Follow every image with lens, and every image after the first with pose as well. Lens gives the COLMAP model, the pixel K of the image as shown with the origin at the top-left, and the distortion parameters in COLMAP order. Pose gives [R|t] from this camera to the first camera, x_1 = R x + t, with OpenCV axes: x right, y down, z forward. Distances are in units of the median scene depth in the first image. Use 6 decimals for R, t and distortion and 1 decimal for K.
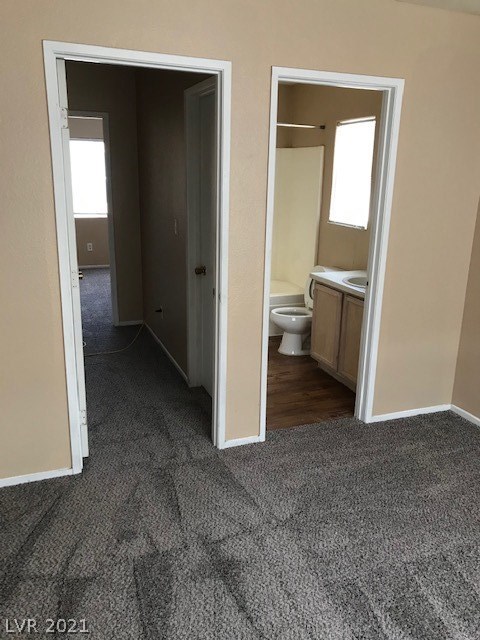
lens RADIAL K [[528.2, 0, 239.4], [0, 528.2, 345.1], [0, 0, 1]] dist [0.008233, -0.167512]
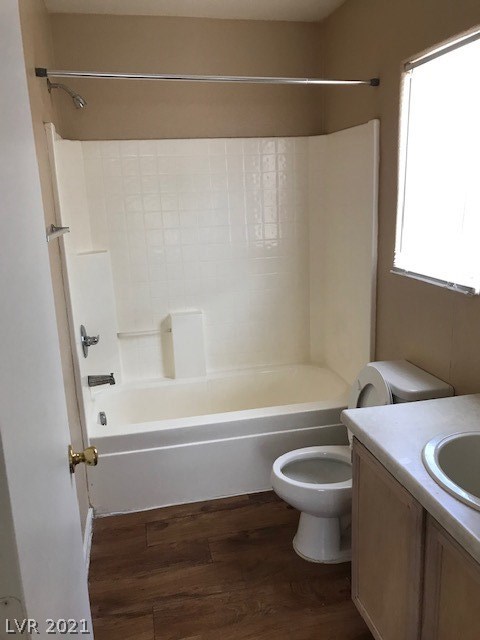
lens RADIAL K [[539.4, 0, 235.2], [0, 539.4, 325.8], [0, 0, 1]] dist [0.003162, -0.010829]
pose [[0.986967, -0.019067, -0.159787, 0.159857], [0.006071, 0.996660, -0.081433, -0.221278], [0.160806, 0.079402, 0.983787, 0.754526]]
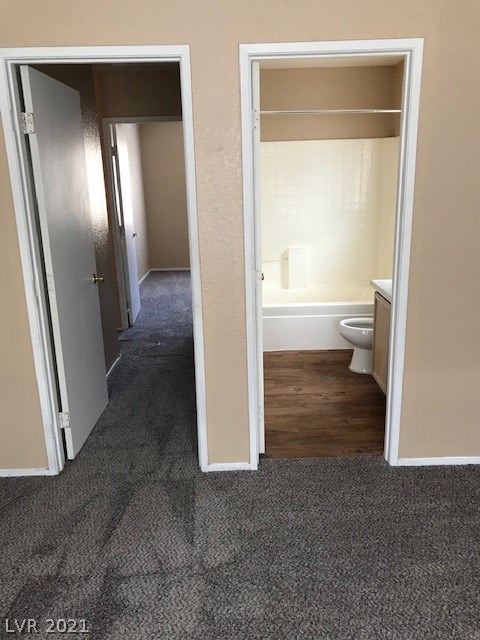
lens RADIAL K [[539.4, 0, 235.2], [0, 539.4, 325.8], [0, 0, 1]] dist [0.003162, -0.010829]
pose [[0.936509, 0.056242, -0.346105, 0.310922], [-0.069985, 0.997174, -0.027331, -0.029865], [0.343589, 0.049818, 0.937798, 0.134296]]
